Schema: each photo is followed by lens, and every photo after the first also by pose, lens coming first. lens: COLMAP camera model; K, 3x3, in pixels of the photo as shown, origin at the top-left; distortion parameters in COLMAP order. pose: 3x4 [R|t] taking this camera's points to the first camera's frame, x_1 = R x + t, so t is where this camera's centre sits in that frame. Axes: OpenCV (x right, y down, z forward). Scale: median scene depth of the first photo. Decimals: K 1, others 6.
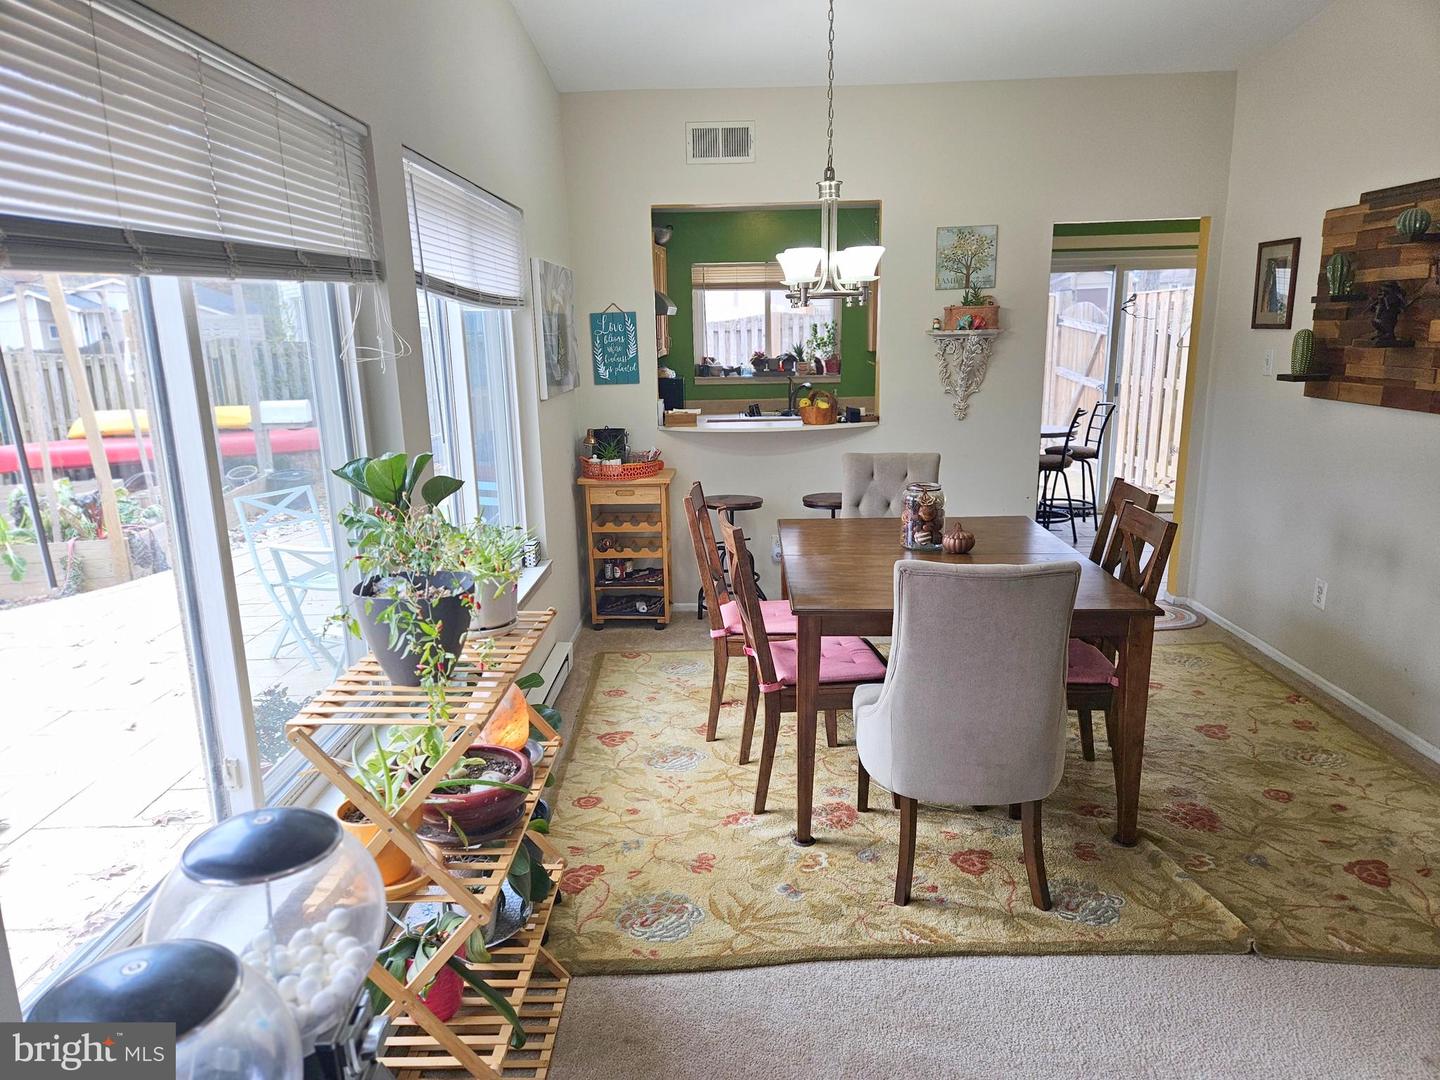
lens RADIAL K [[955.0, 0, 720.4], [0, 955.0, 544.5], [0, 0, 1]] dist [0.023334, -0.000753]
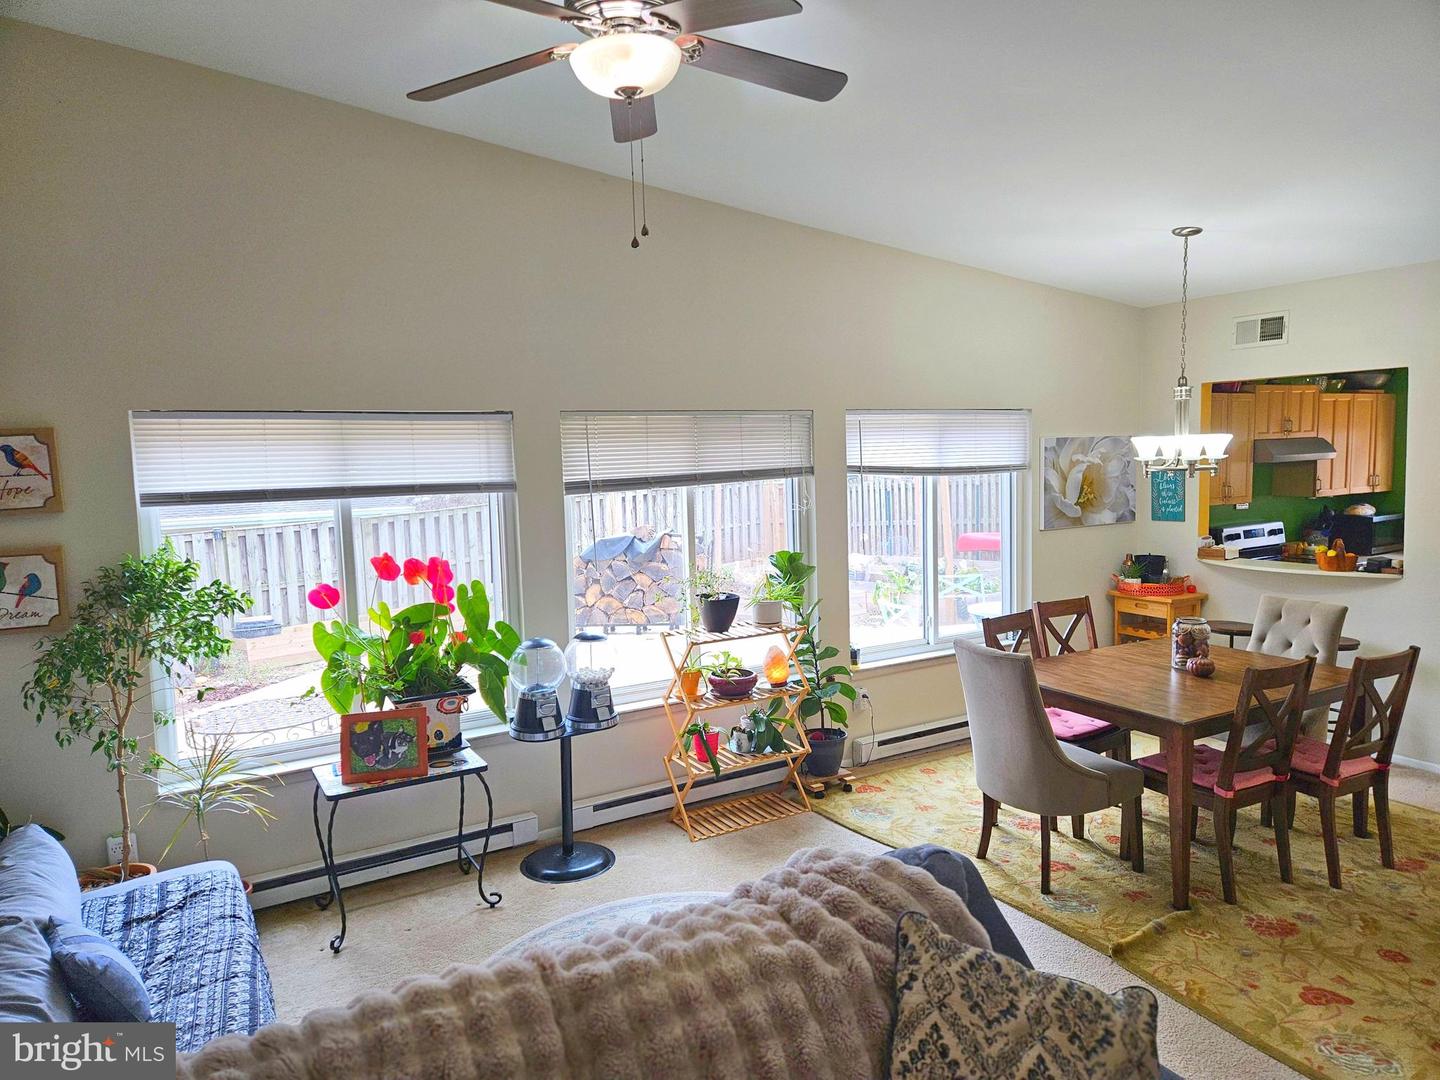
lens RADIAL K [[955.0, 0, 723.2], [0, 955.0, 539.2], [0, 0, 1]] dist [0.023334, -0.000753]
pose [[0.523912, 0.086446, -0.847374, 1.041090], [-0.173820, 0.984753, -0.007008, -0.054322], [0.833848, 0.150962, 0.530950, -0.238975]]
